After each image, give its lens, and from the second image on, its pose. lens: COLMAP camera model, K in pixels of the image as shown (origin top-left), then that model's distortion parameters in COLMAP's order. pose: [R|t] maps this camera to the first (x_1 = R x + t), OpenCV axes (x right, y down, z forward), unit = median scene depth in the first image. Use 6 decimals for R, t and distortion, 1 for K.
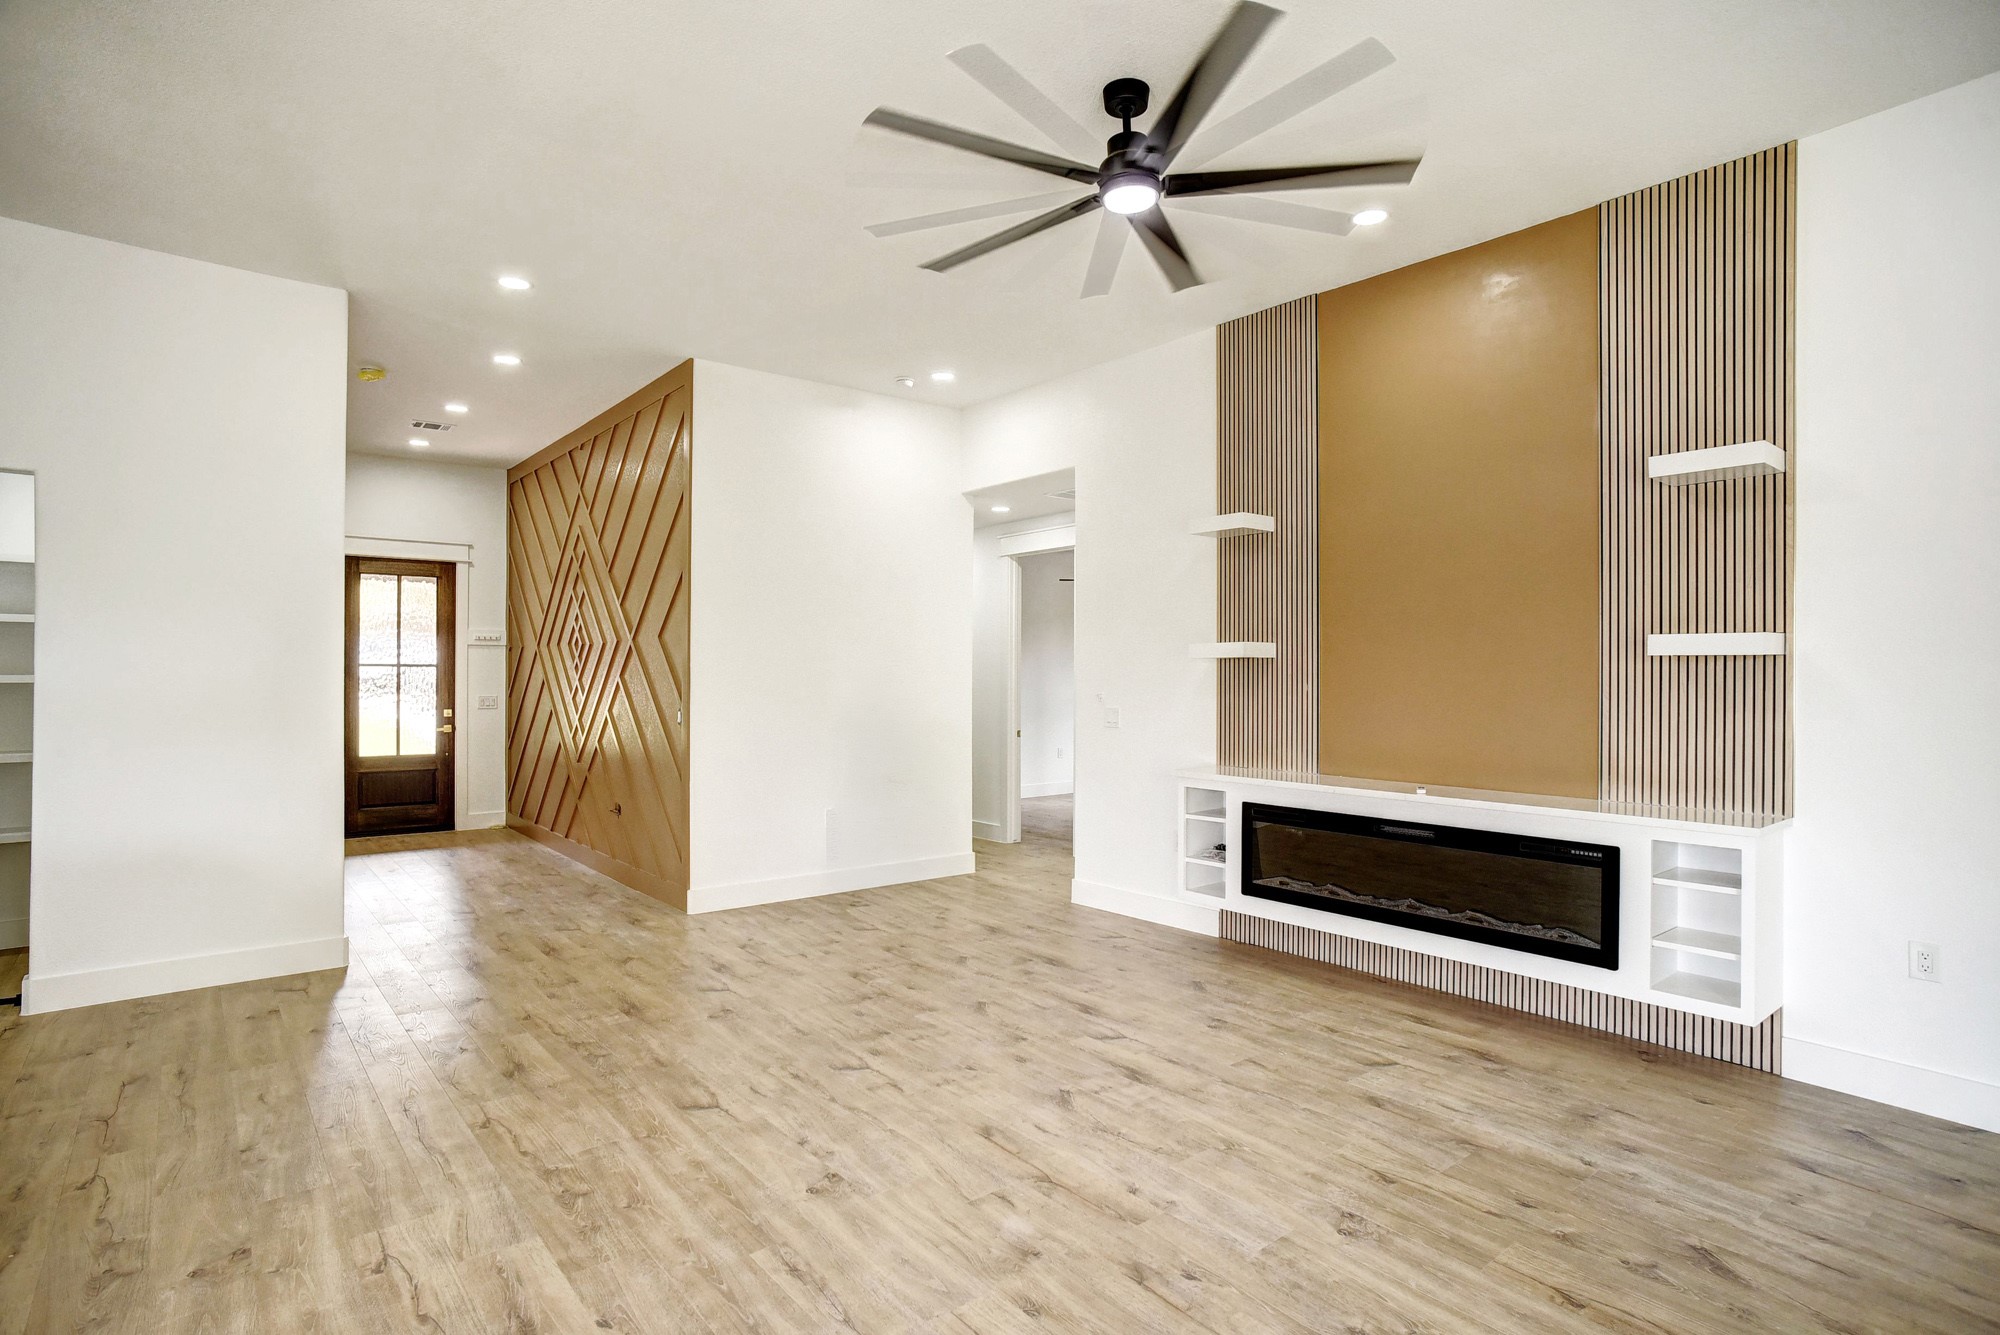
lens RADIAL K [[1049.6, 0, 1000.0], [0, 1049.6, 667.5], [0, 0, 1]] dist [-0.069279, 0.047915]
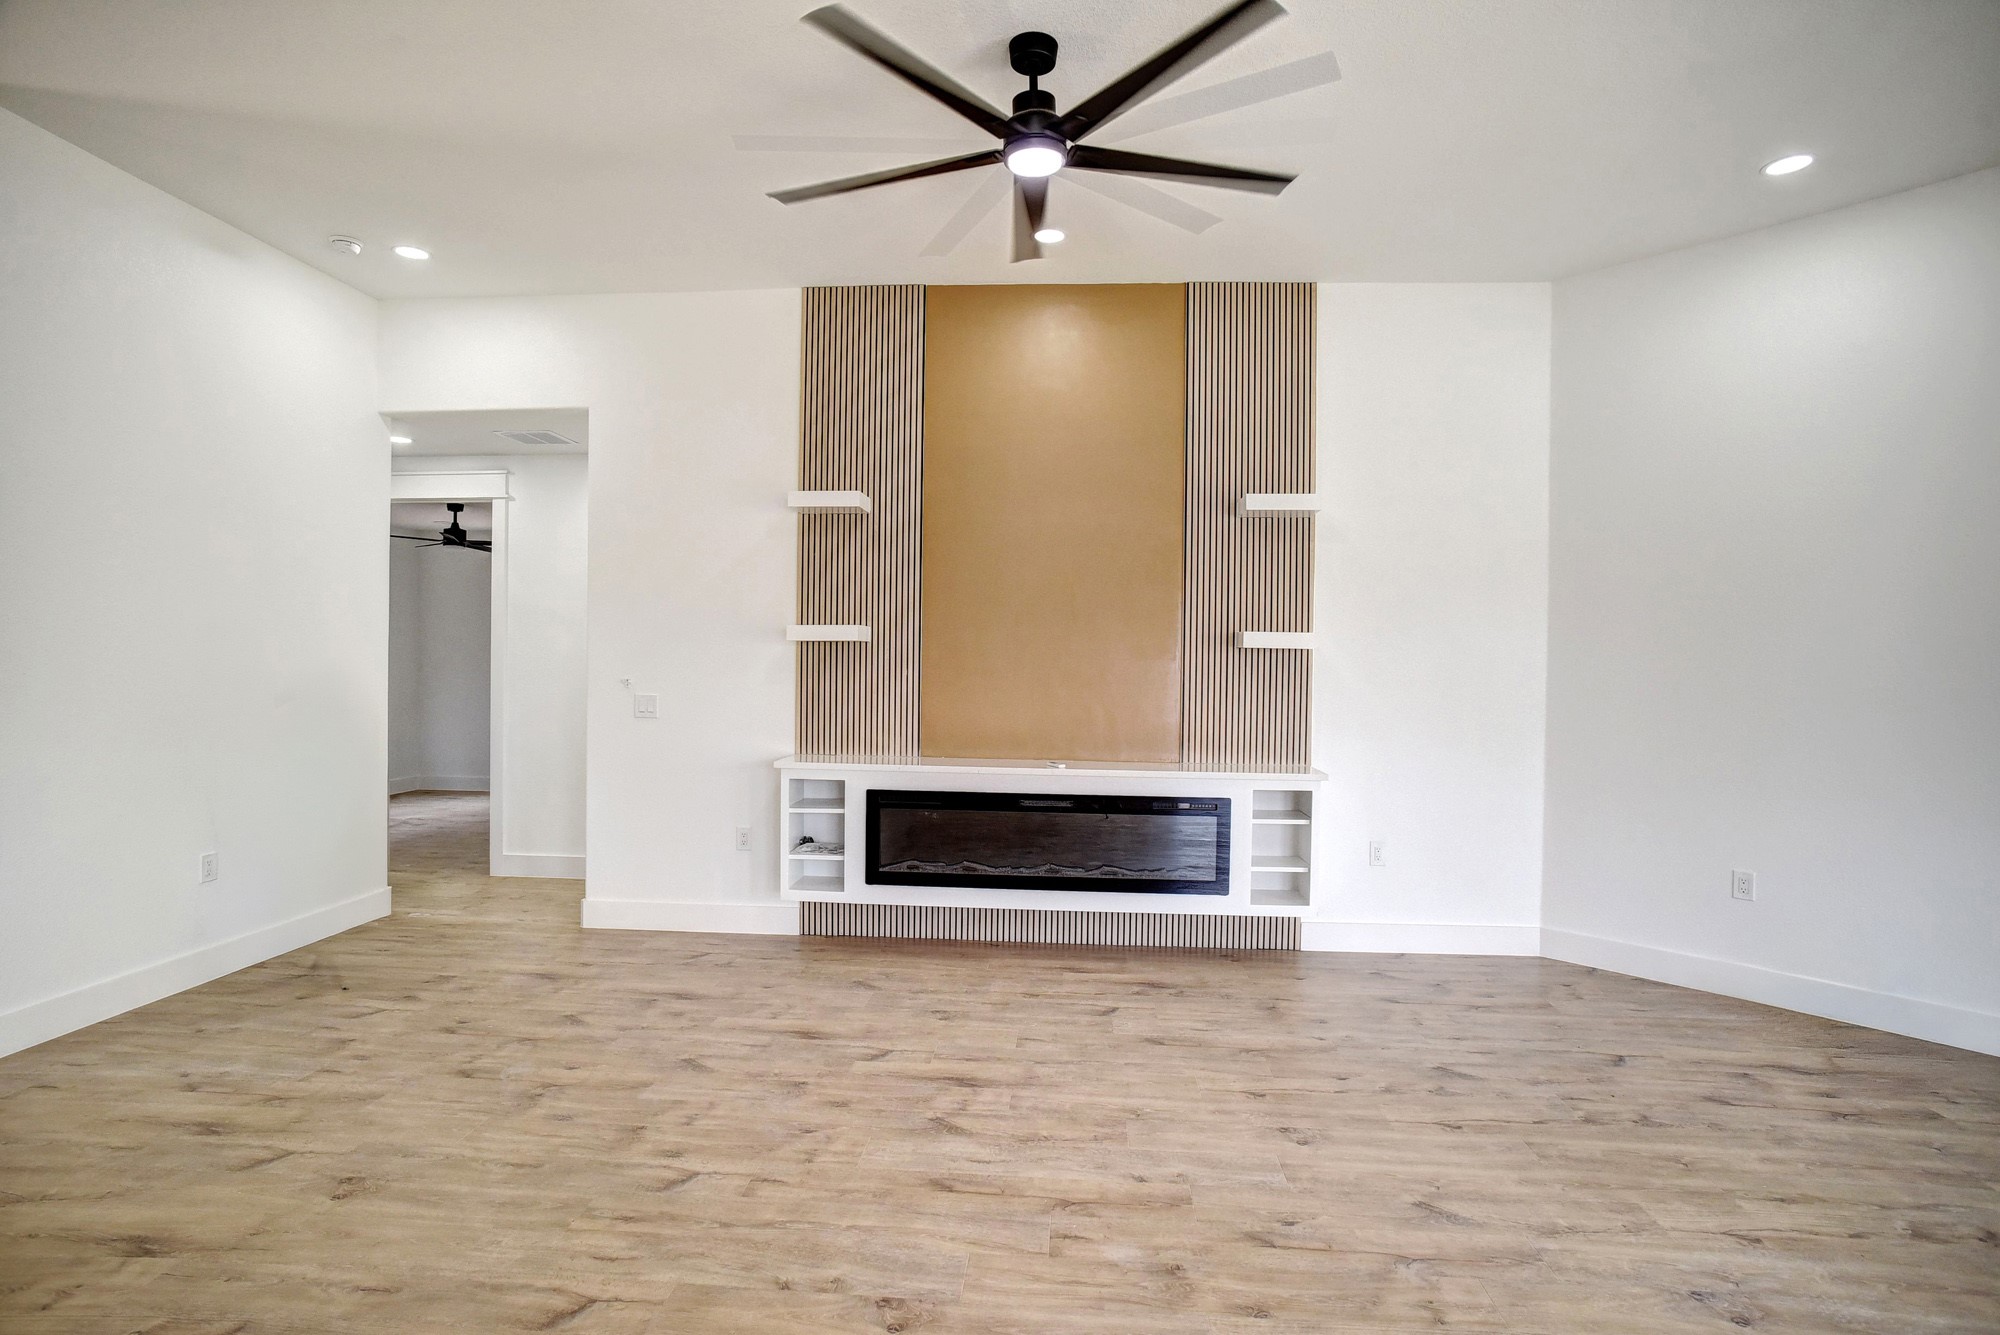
lens RADIAL K [[1049.6, 0, 1000.0], [0, 1049.6, 667.5], [0, 0, 1]] dist [-0.069279, 0.047915]
pose [[0.679013, 0.000210, 0.734126, -0.462504], [-0.014040, 0.999821, 0.012700, 0.000501], [-0.733992, -0.018931, 0.678894, 0.285859]]
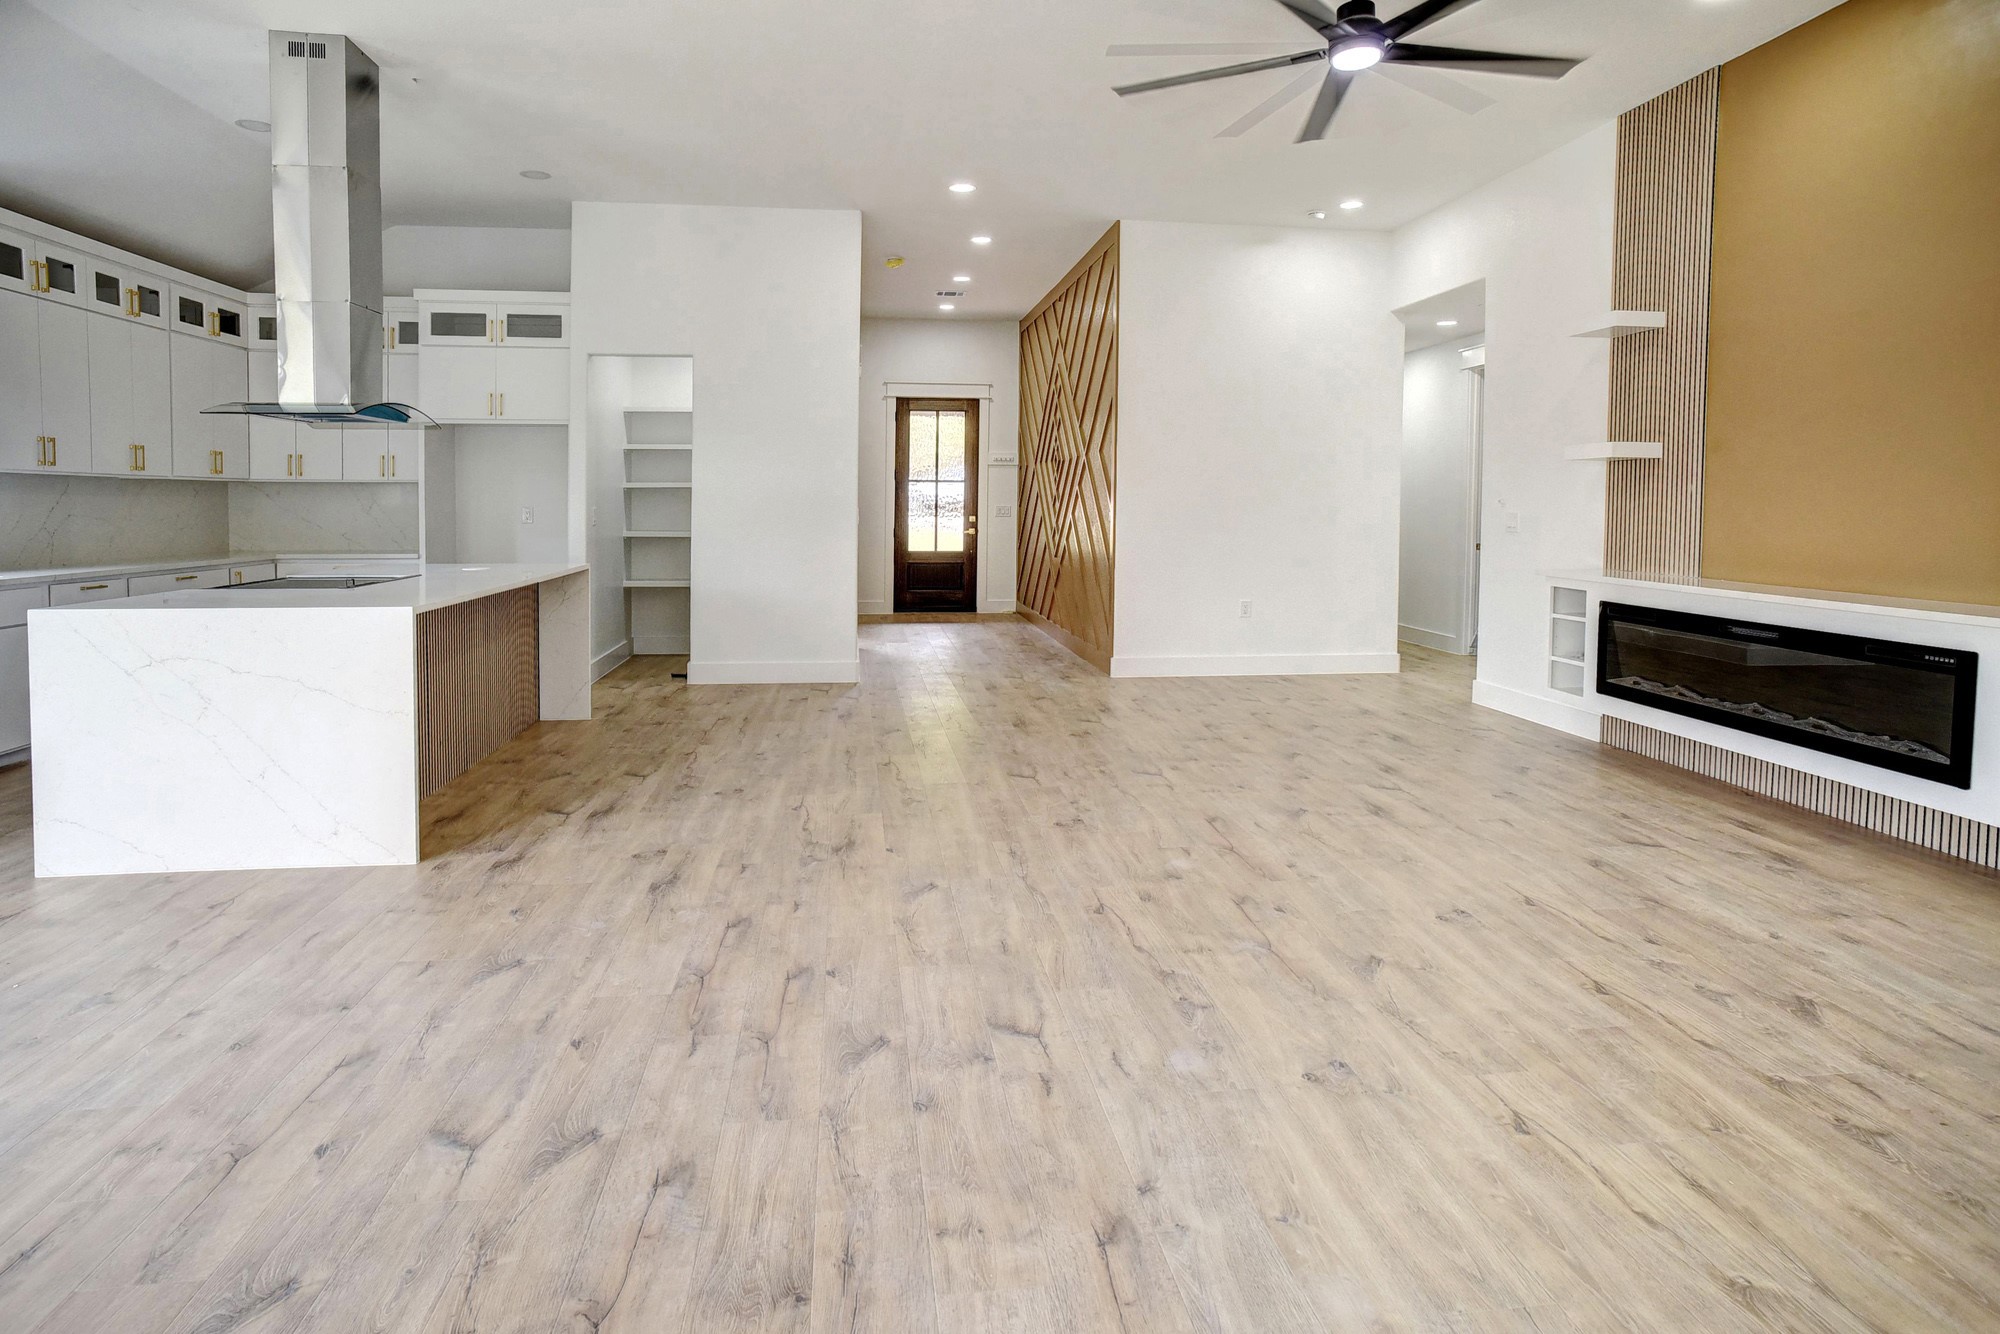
lens RADIAL K [[1099.1, 0, 1047.1], [0, 1099.1, 492.6], [0, 0, 1]] dist [-0.002287, 0.001252]
pose [[0.871407, -0.005809, -0.490527, 0.331575], [0.002027, 0.999964, -0.008241, 0.038283], [0.490557, 0.006187, 0.871387, -0.200299]]
